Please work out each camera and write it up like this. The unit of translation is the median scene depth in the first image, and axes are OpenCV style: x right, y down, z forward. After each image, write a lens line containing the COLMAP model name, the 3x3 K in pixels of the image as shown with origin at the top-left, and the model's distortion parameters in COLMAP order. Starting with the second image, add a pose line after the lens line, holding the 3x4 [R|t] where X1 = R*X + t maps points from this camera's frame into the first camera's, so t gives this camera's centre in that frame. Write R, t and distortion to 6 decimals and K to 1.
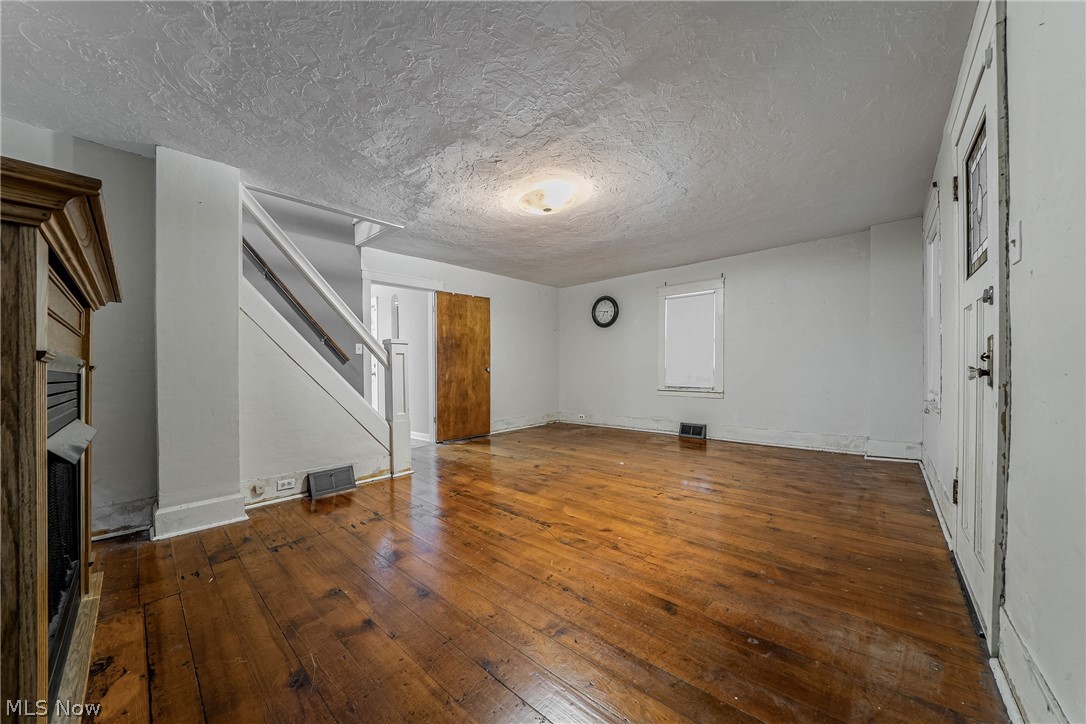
lens RADIAL K [[378.0, 0, 546.0], [0, 378.0, 372.8], [0, 0, 1]] dist [-0.019723, 0.000132]
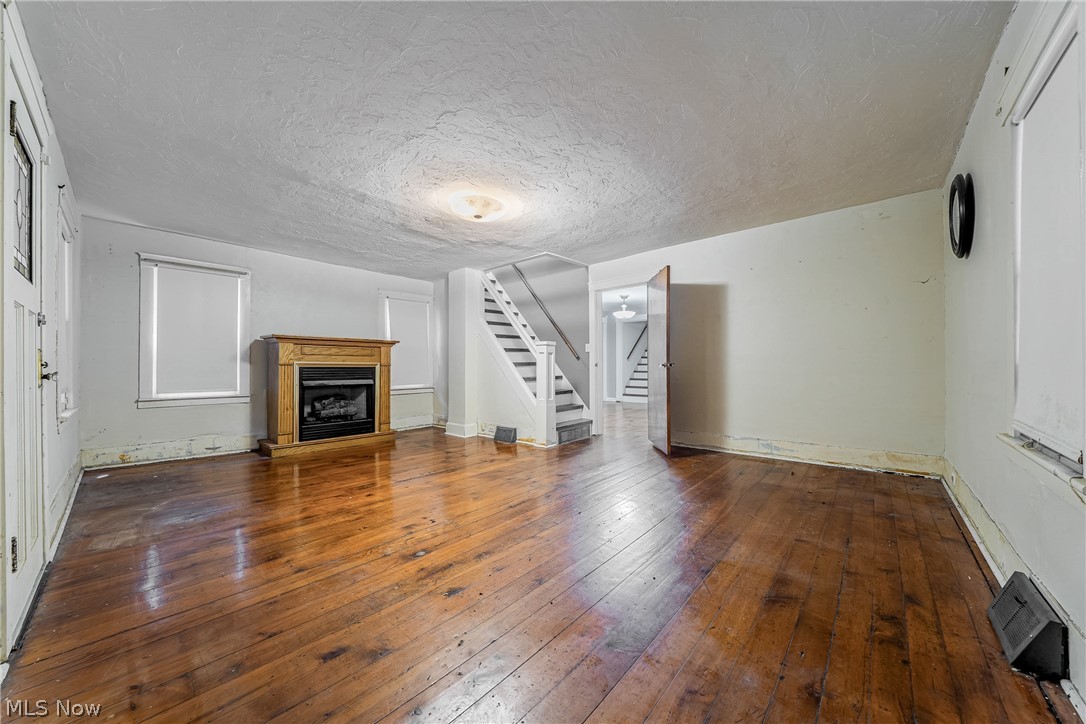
lens RADIAL K [[378.0, 0, 546.1], [0, 378.0, 362.6], [0, 0, 1]] dist [-0.019723, 0.000132]
pose [[0.019045, 0.002955, -0.999814, 1.146376], [-0.004241, 0.999987, 0.002875, -0.026430], [0.999810, 0.004185, 0.019057, 1.255876]]
